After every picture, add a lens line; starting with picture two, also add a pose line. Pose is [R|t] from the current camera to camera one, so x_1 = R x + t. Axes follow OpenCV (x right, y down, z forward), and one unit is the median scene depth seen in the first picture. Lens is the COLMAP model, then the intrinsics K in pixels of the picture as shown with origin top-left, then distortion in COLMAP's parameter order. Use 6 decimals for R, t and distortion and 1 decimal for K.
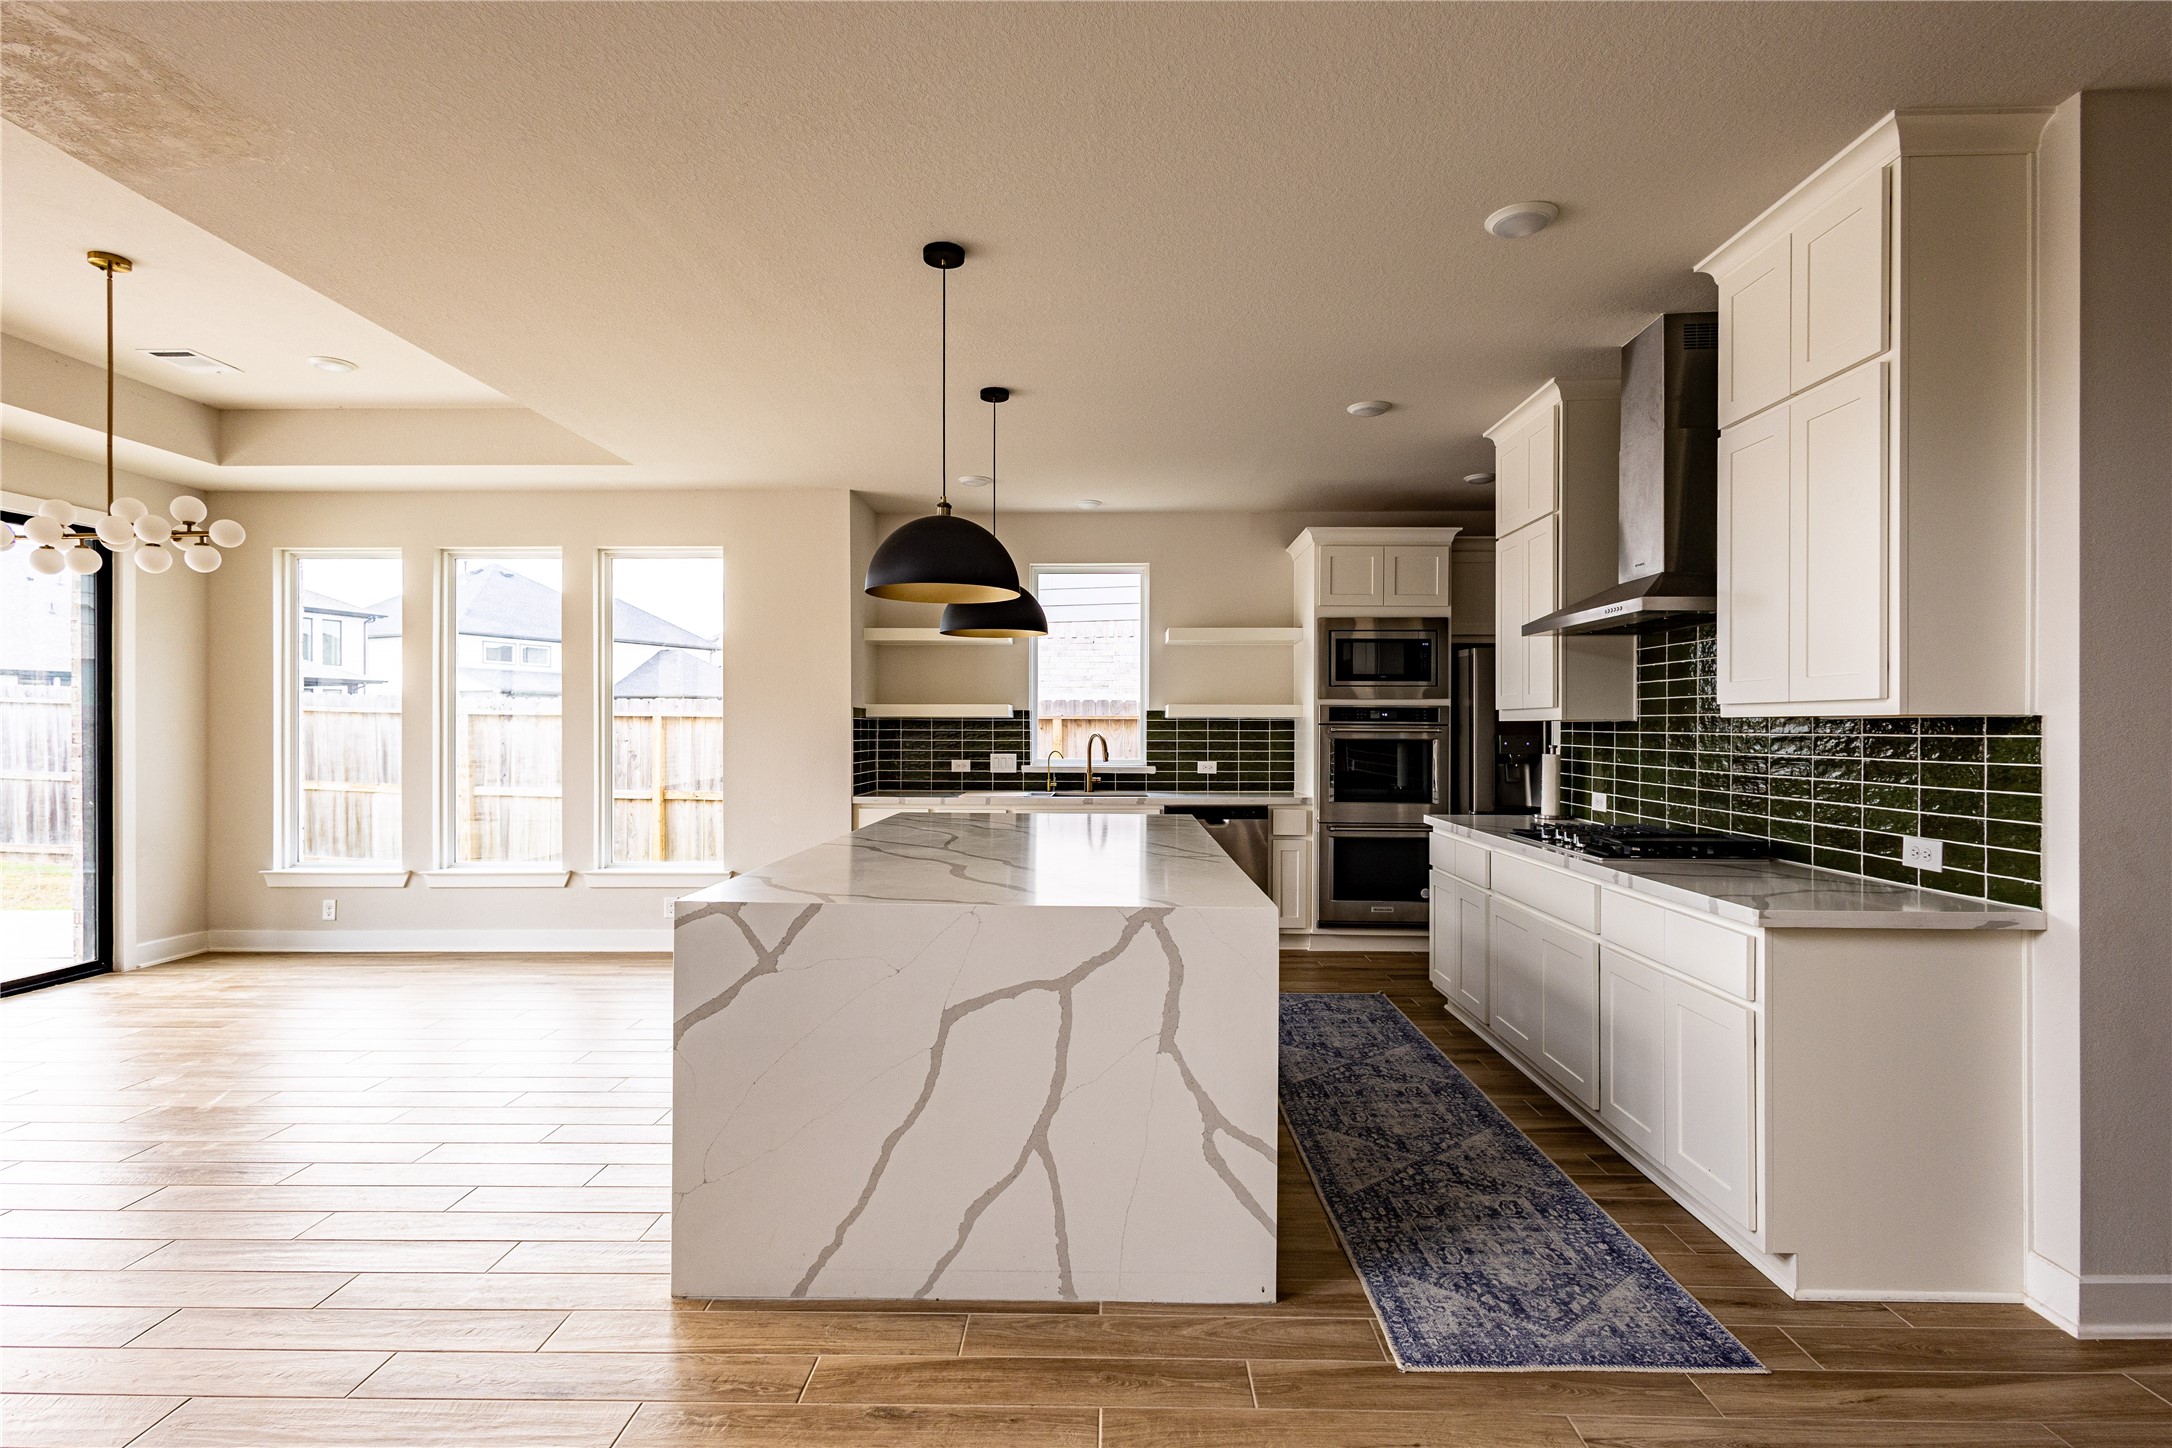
lens RADIAL K [[1009.0, 0, 1089.5], [0, 1009.0, 726.7], [0, 0, 1]] dist [0.003898, -0.000276]
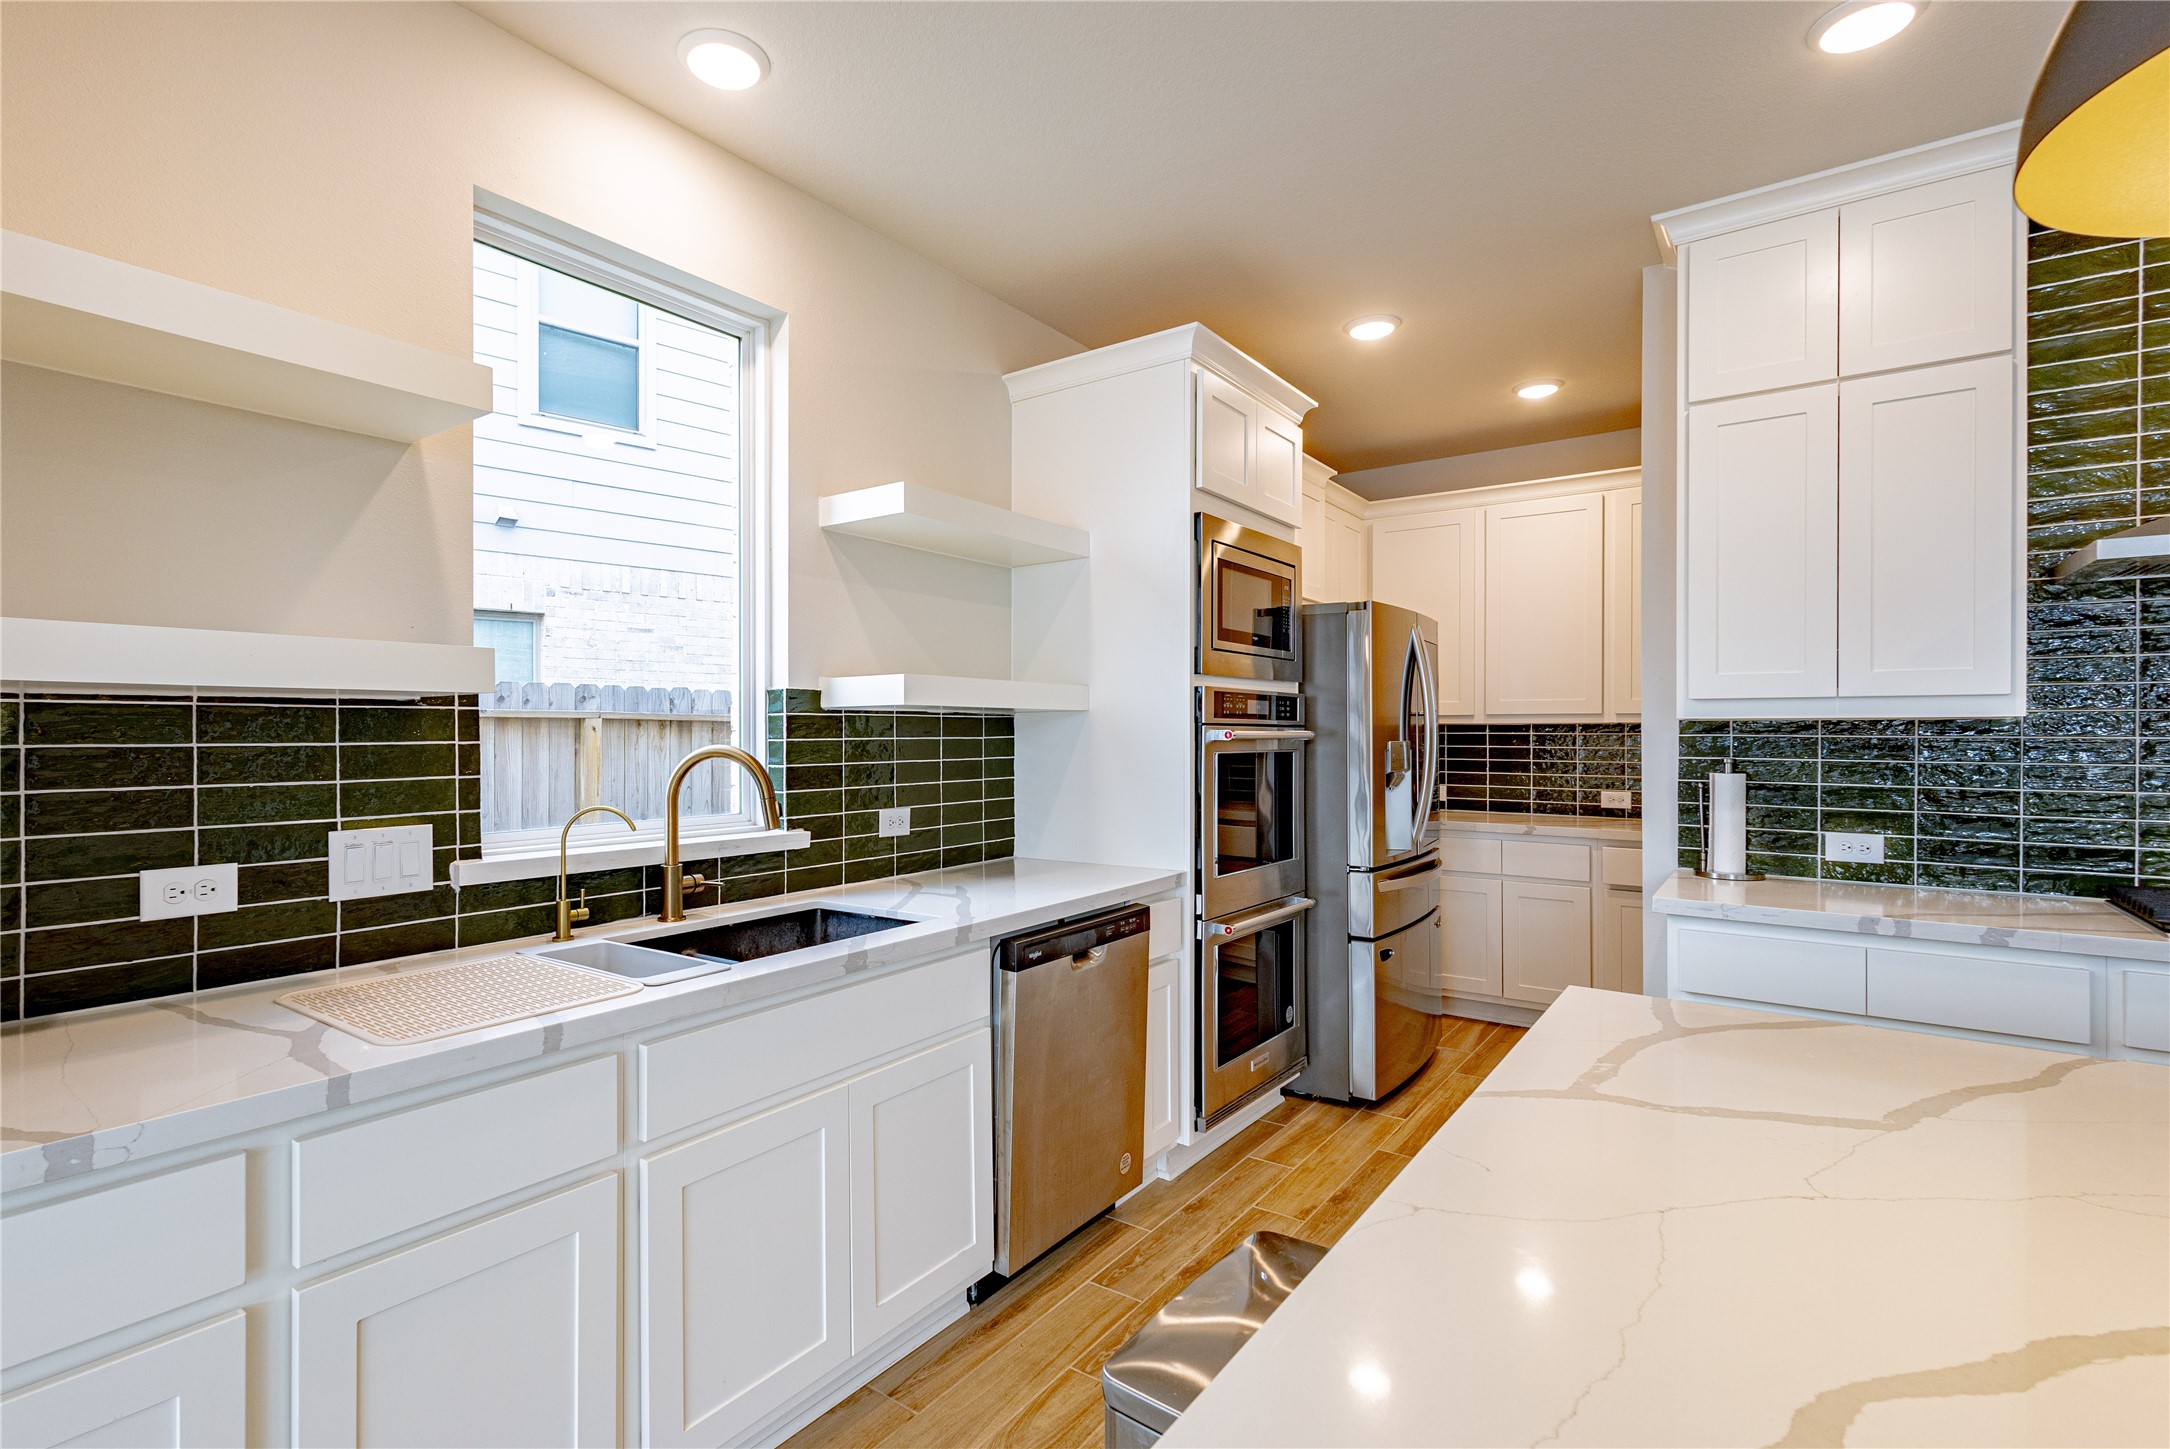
lens RADIAL K [[1008.1, 0, 1034.8], [0, 1008.1, 726.0], [0, 0, 1]] dist [0.003898, -0.000276]
pose [[0.575524, 0.004516, 0.817772, -0.208540], [-0.000509, 0.999987, -0.005164, 0.000566], [-0.817785, 0.002555, 0.575519, 0.698897]]
